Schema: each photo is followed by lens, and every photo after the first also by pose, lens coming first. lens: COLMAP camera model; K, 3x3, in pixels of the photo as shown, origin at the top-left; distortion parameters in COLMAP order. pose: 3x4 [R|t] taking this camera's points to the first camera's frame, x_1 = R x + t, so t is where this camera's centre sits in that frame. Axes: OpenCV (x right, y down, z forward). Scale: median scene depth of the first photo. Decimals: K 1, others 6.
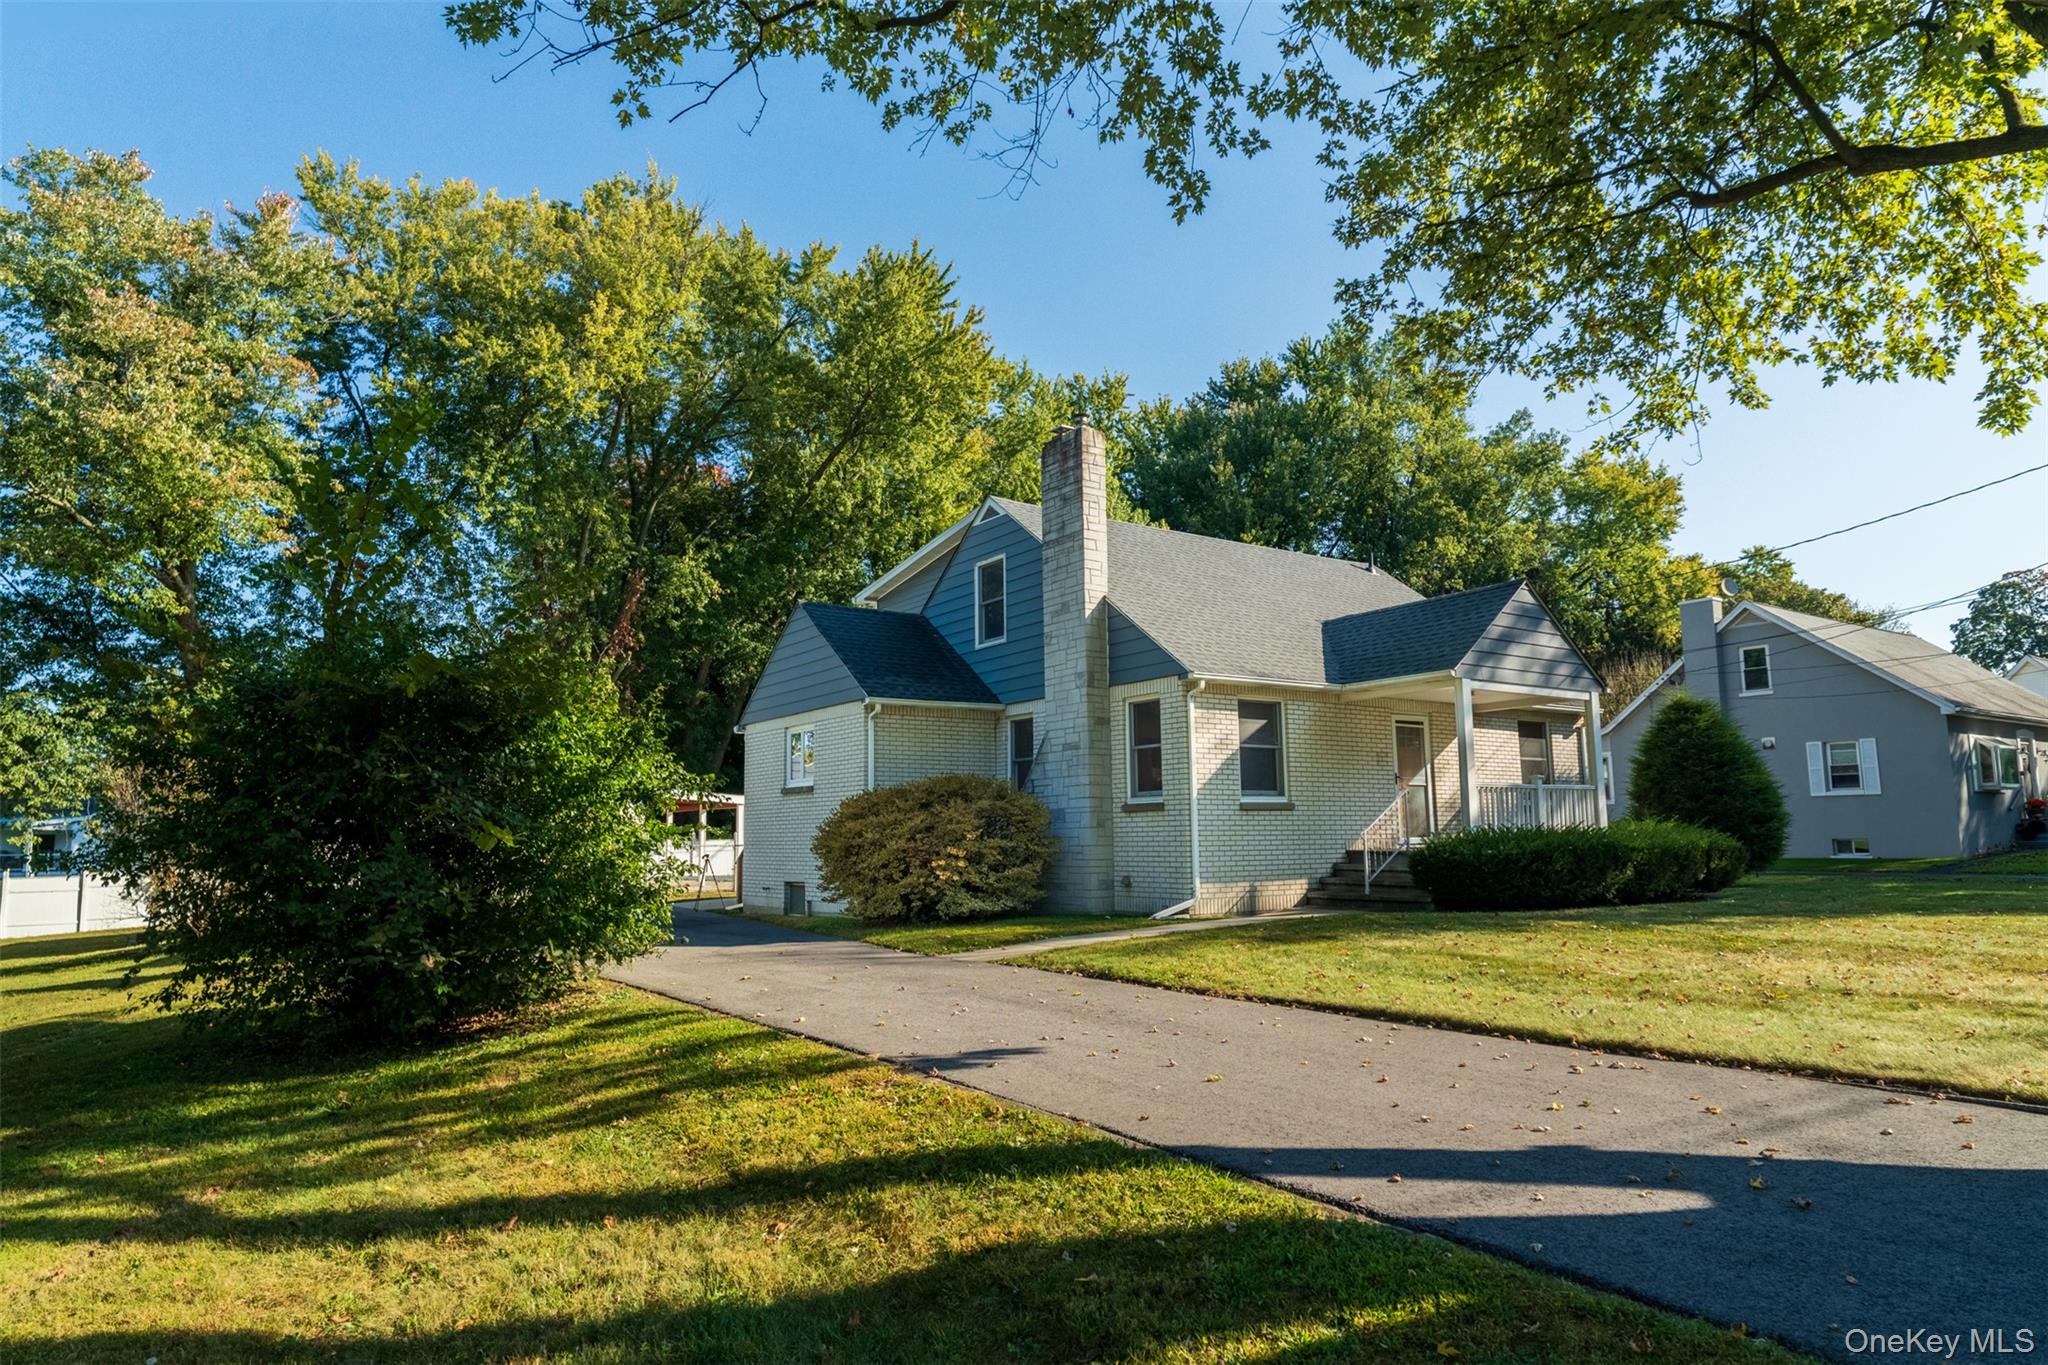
lens RADIAL K [[1194.0, 0, 1025.8], [0, 1194.0, 684.5], [0, 0, 1]] dist [-0.007332, 0.007989]
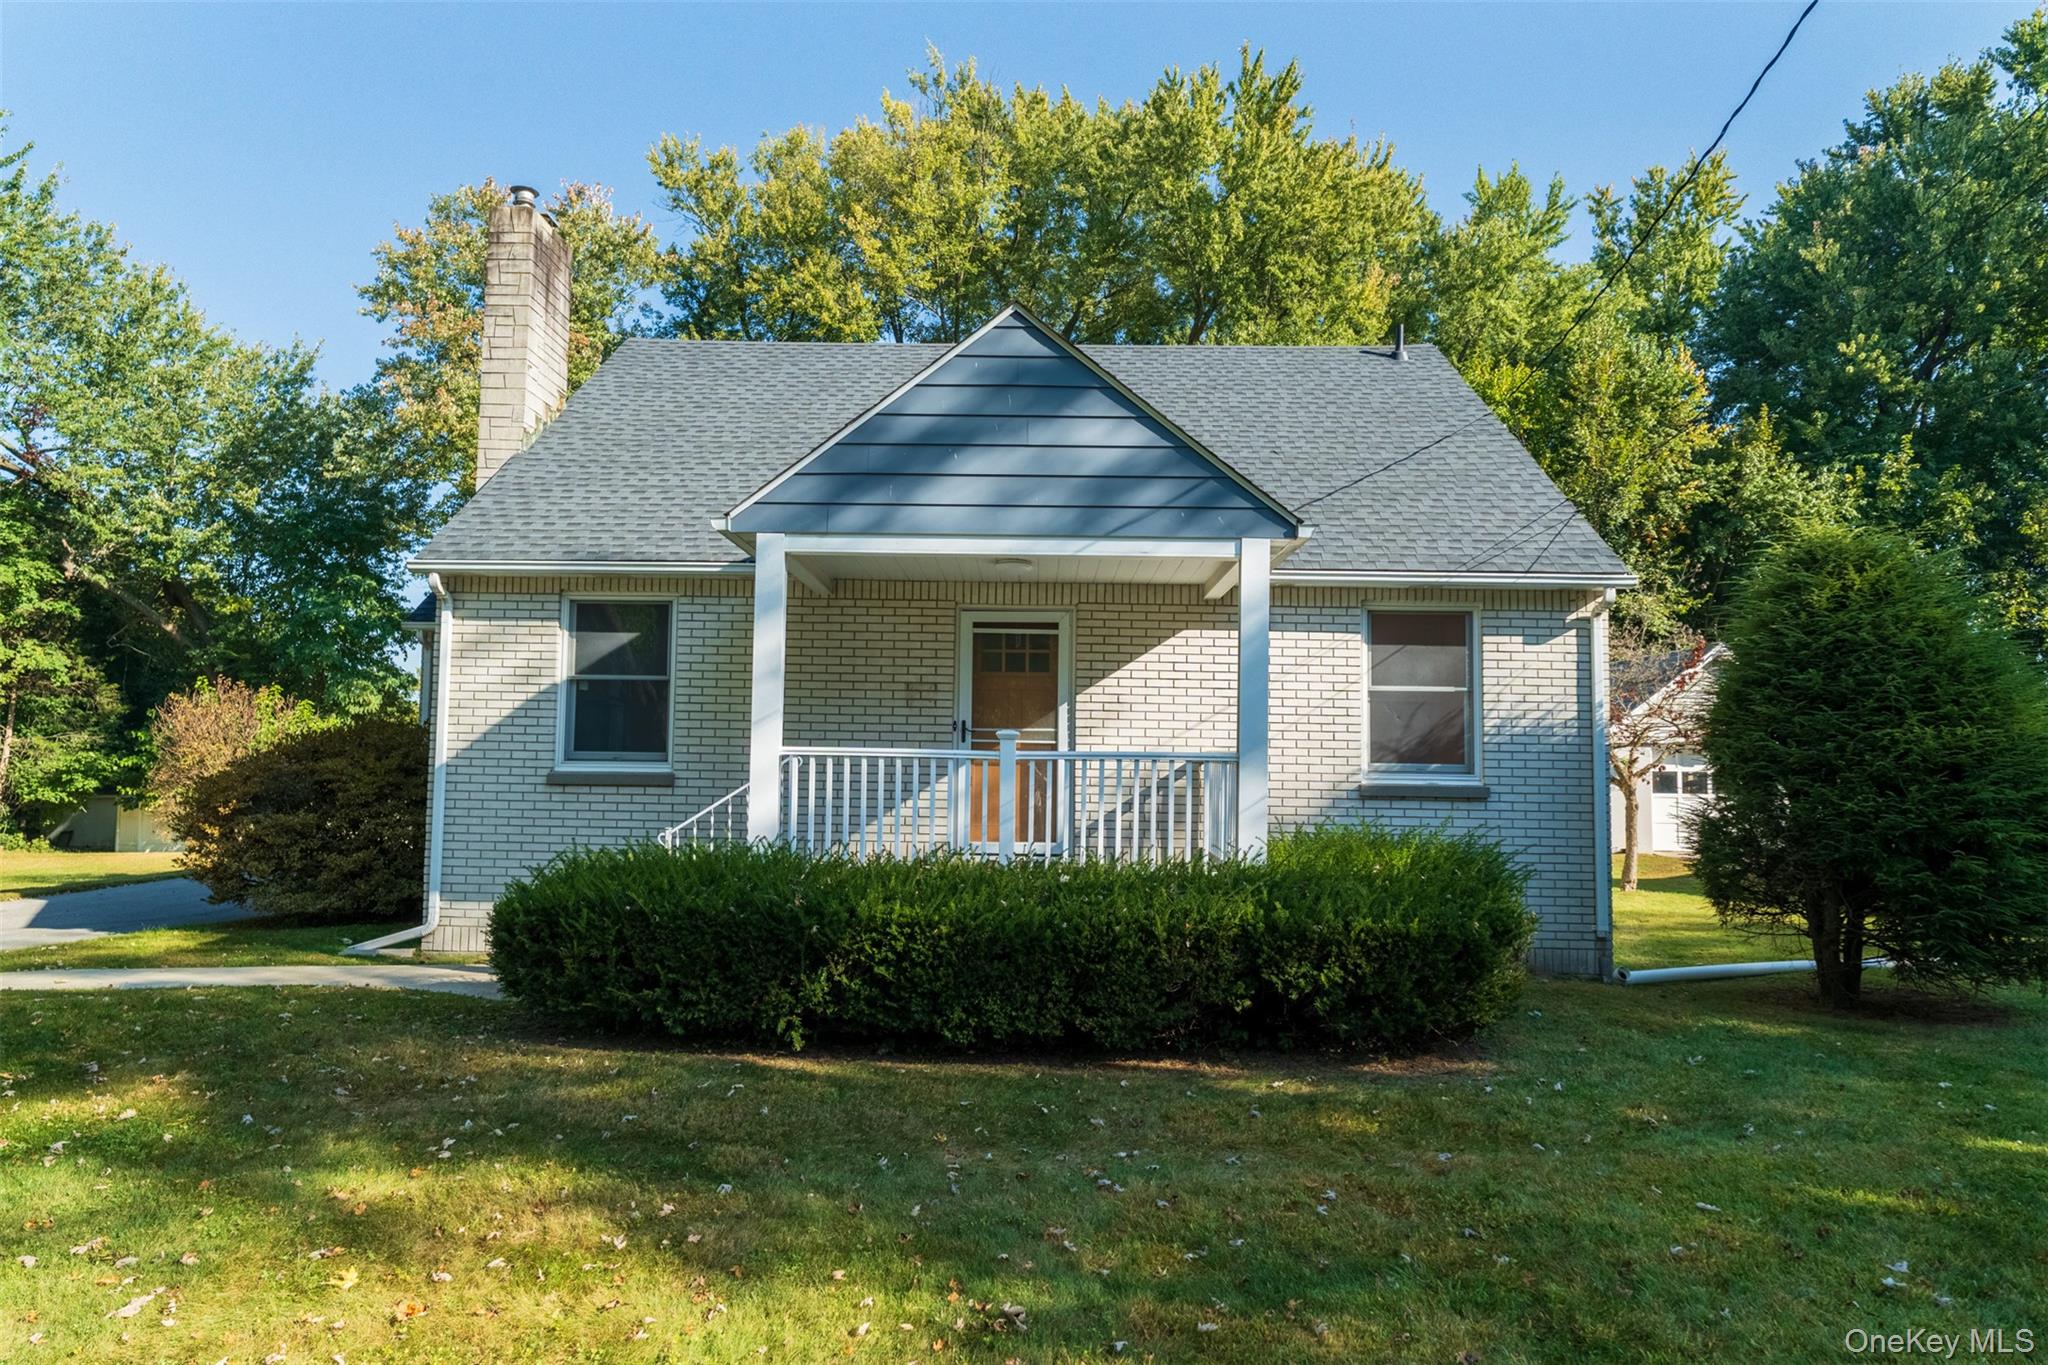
lens RADIAL K [[1194.0, 0, 1022.9], [0, 1194.0, 690.8], [0, 0, 1]] dist [-0.007332, 0.007989]
pose [[0.804771, -0.005755, -0.593557, 0.588913], [0.045398, 0.997621, 0.051879, 0.030754], [0.591846, -0.068697, 0.803118, 0.533938]]
